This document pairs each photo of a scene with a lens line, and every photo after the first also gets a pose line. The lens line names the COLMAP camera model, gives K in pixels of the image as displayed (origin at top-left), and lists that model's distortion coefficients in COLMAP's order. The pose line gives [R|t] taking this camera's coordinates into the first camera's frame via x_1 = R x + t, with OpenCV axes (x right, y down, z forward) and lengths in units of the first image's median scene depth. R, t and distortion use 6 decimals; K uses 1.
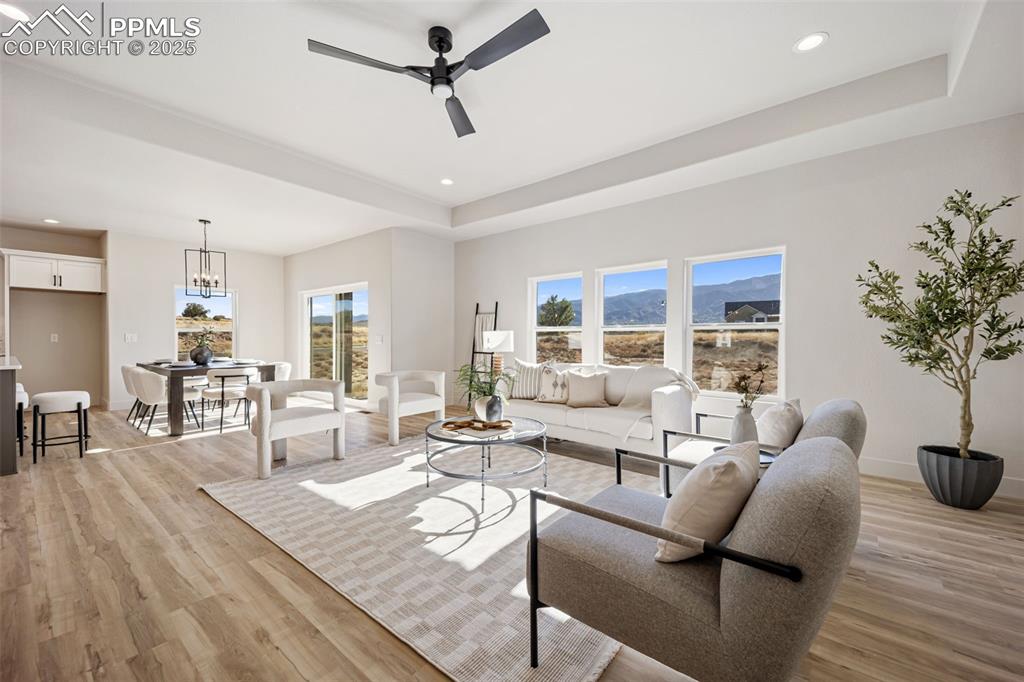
lens RADIAL K [[398.0, 0, 512.0], [0, 398.0, 341.0], [0, 0, 1]] dist [0.030129, -0.012706]
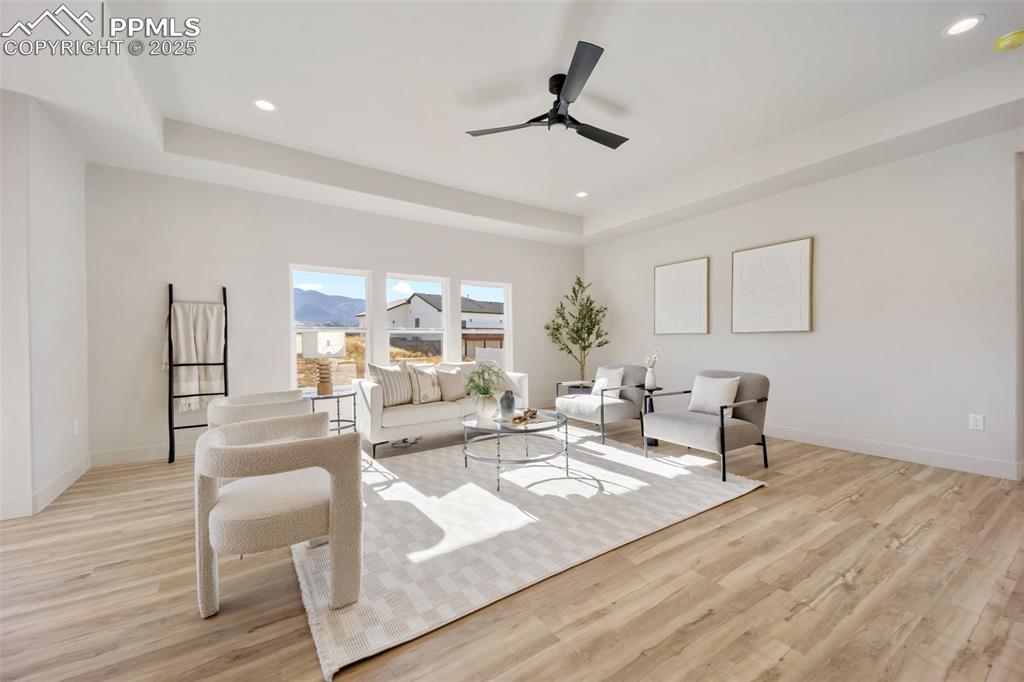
lens RADIAL K [[403.0, 0, 512.0], [0, 403.0, 341.0], [0, 0, 1]] dist [0.050704, -0.000005]
pose [[0.299405, -0.010202, 0.954072, -1.280718], [0.015658, 0.999861, 0.005778, -0.008383], [-0.953998, 0.013209, 0.299523, 0.740598]]
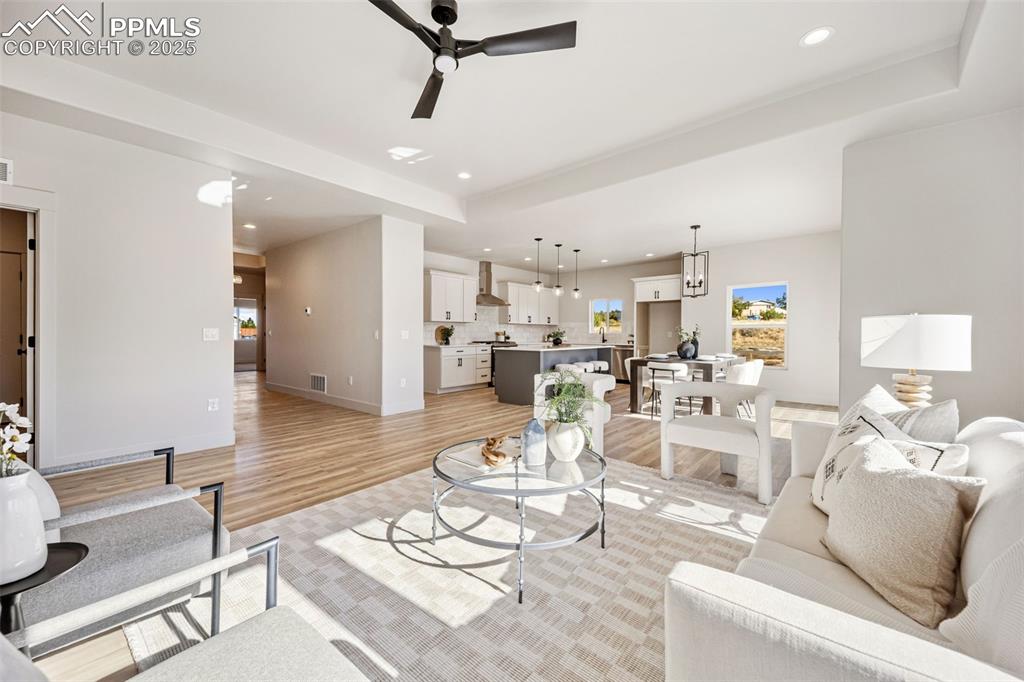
lens RADIAL K [[403.0, 0, 512.0], [0, 403.0, 341.0], [0, 0, 1]] dist [0.050704, -0.000005]
pose [[-0.021409, 0.016155, -0.999640, 0.722647], [-0.013385, 0.999775, 0.016444, -0.005381], [0.999681, 0.013733, -0.021188, 1.117504]]
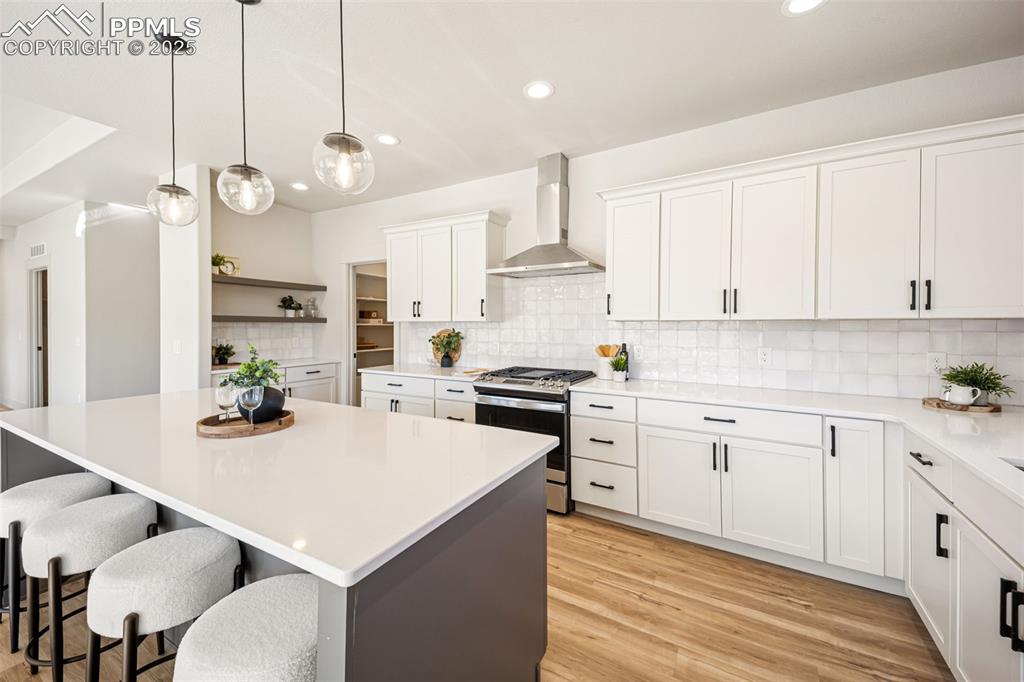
lens RADIAL K [[407.1, 0, 498.3], [0, 407.1, 328.0], [0, 0, 1]] dist [0.000718, -0.004711]
pose [[-0.991072, -0.002740, -0.133298, -2.295410], [-0.004868, 0.999866, 0.015638, -0.092353], [0.133238, 0.016147, -0.990953, 2.032831]]
